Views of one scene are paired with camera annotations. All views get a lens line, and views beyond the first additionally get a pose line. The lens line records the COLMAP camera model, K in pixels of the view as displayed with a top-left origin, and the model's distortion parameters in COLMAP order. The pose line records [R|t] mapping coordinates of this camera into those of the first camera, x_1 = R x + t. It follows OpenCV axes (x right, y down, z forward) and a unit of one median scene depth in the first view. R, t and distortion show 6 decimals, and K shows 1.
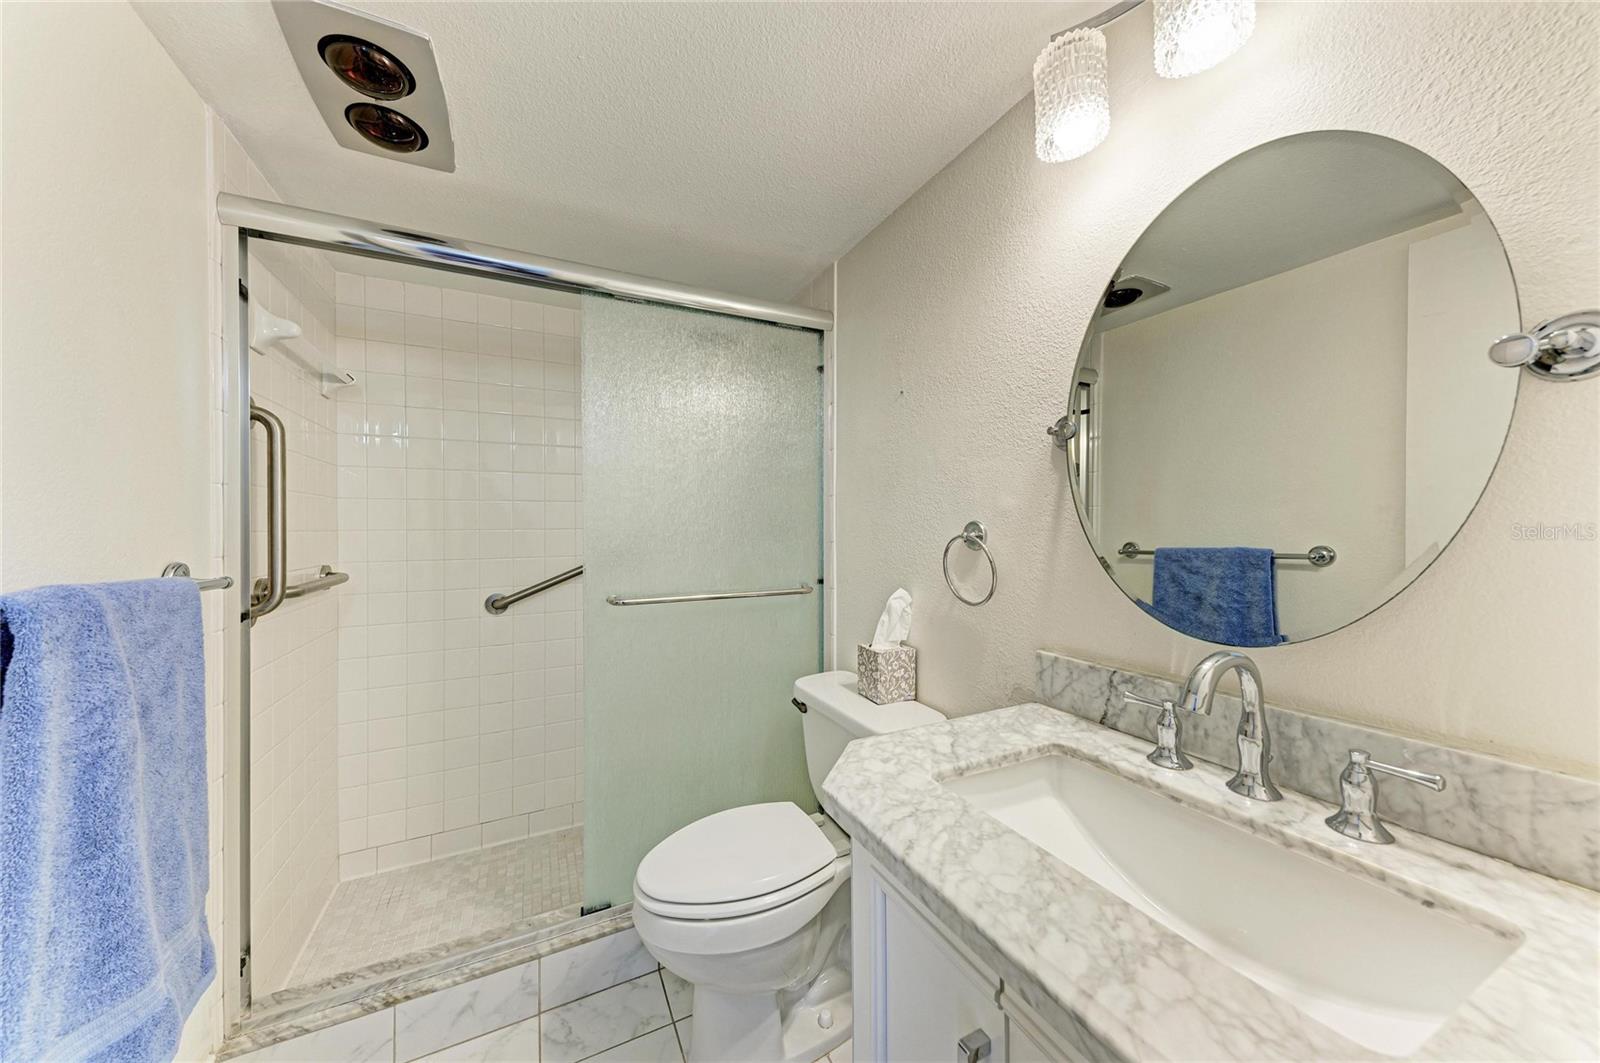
lens RADIAL K [[540.0, 0, 791.4], [0, 540.0, 530.6], [0, 0, 1]] dist [0.006017, -0.001177]
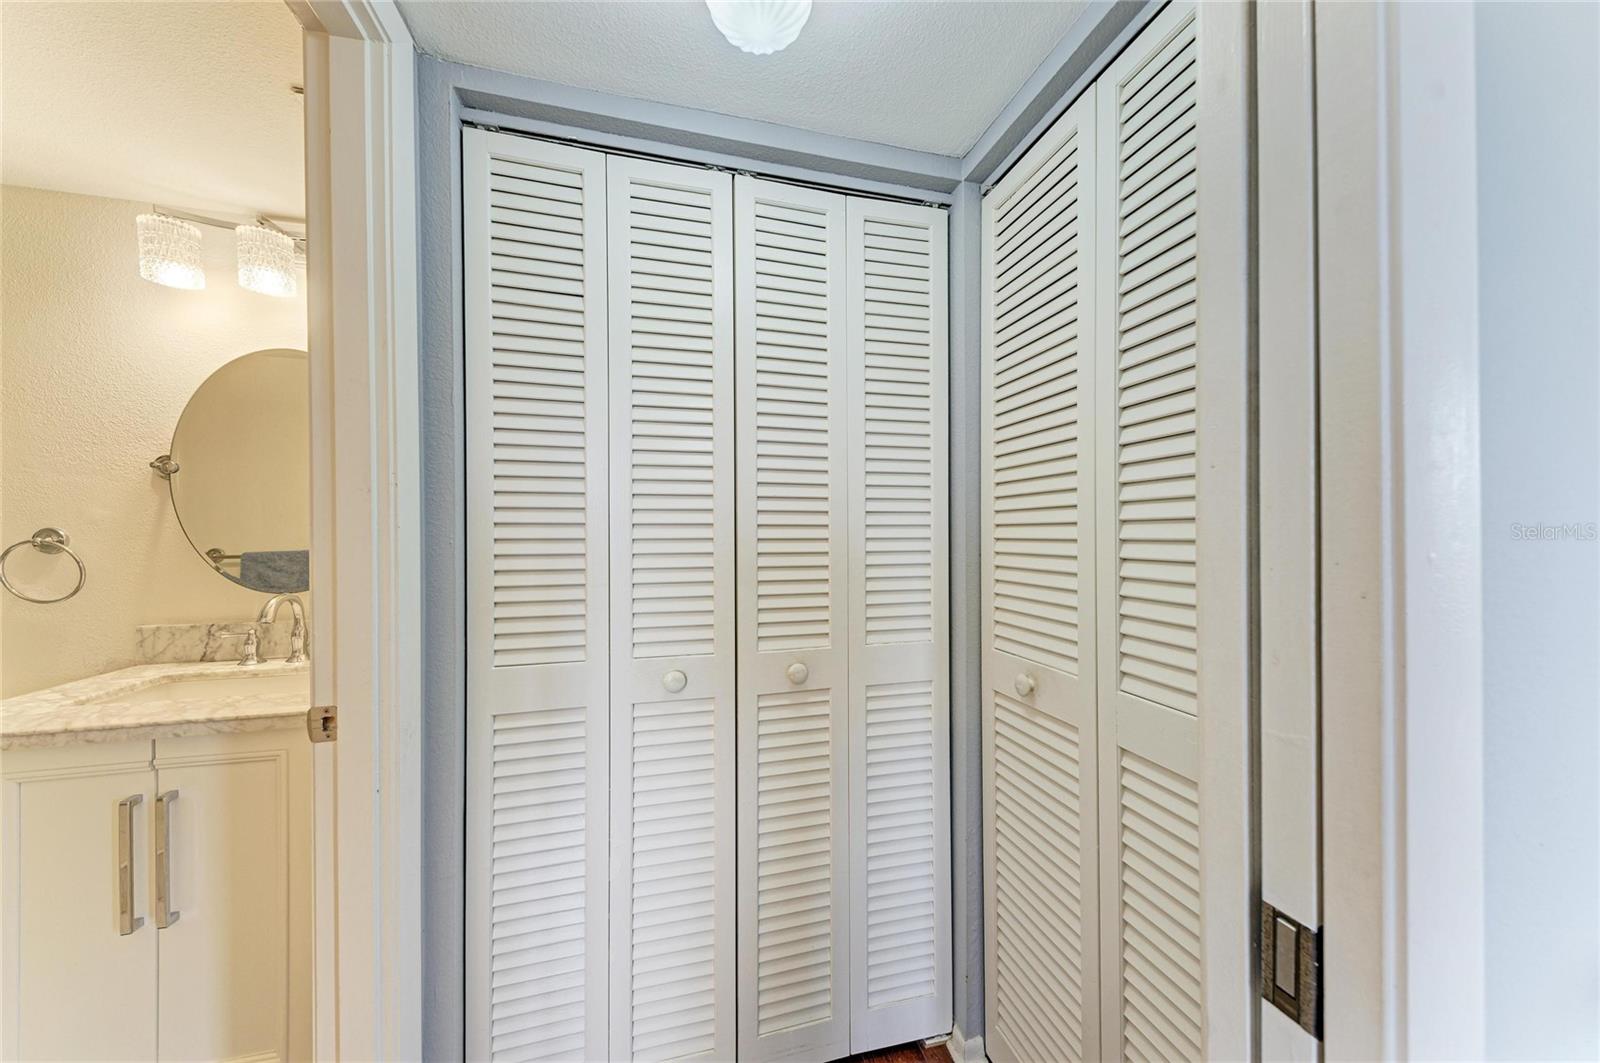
lens RADIAL K [[540.0, 0, 795.3], [0, 540.0, 536.8], [0, 0, 1]] dist [0.006017, -0.001177]
pose [[0.181436, -0.001747, 0.983401, -0.634579], [0.008521, 0.999964, 0.000205, 0.018415], [-0.983366, 0.008343, 0.181445, -0.937049]]
